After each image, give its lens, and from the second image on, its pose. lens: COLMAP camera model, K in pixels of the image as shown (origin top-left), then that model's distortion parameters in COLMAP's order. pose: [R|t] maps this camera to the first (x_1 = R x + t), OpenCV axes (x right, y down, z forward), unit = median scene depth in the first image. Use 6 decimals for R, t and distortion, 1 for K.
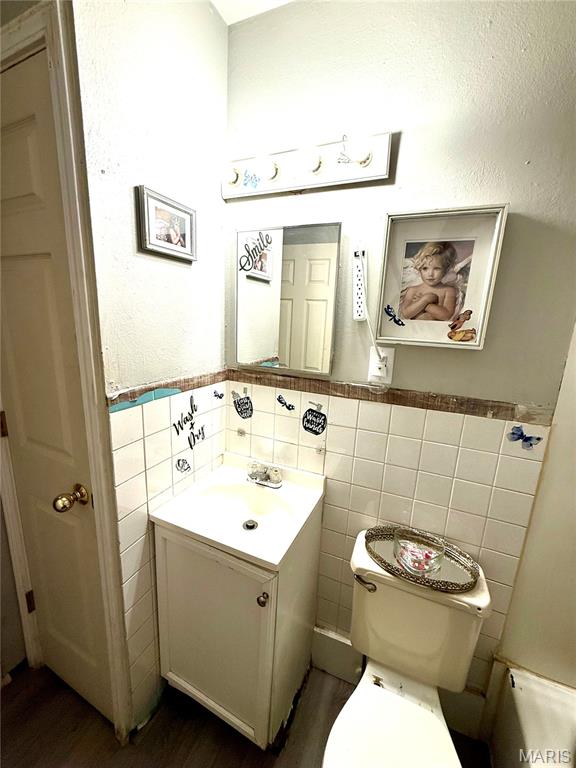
lens RADIAL K [[306.8, 0, 287.3], [0, 306.8, 379.9], [0, 0, 1]] dist [-0.000968, -0.000047]
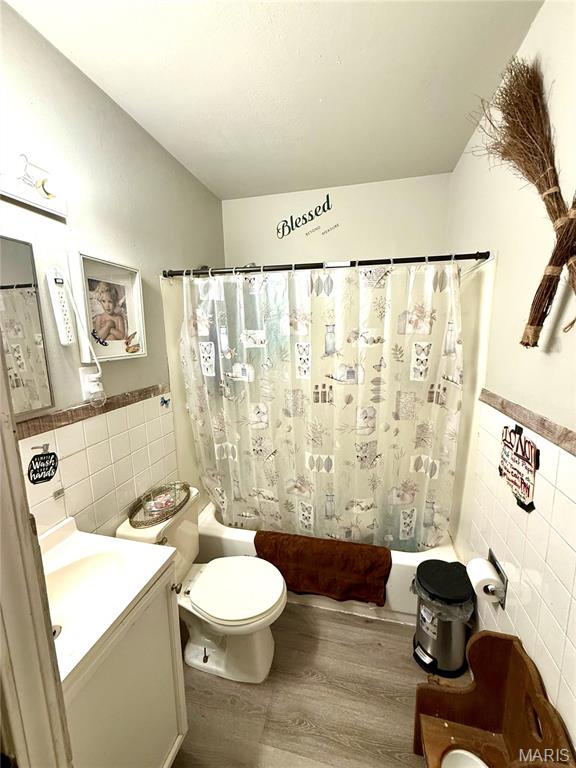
lens RADIAL K [[306.8, 0, 289.3], [0, 306.8, 382.7], [0, 0, 1]] dist [-0.000968, -0.000047]
pose [[-0.184341, -0.195086, 0.963307, -1.009589], [0.217824, 0.947622, 0.233593, -0.168886], [-0.958421, 0.252892, -0.132191, 0.507737]]
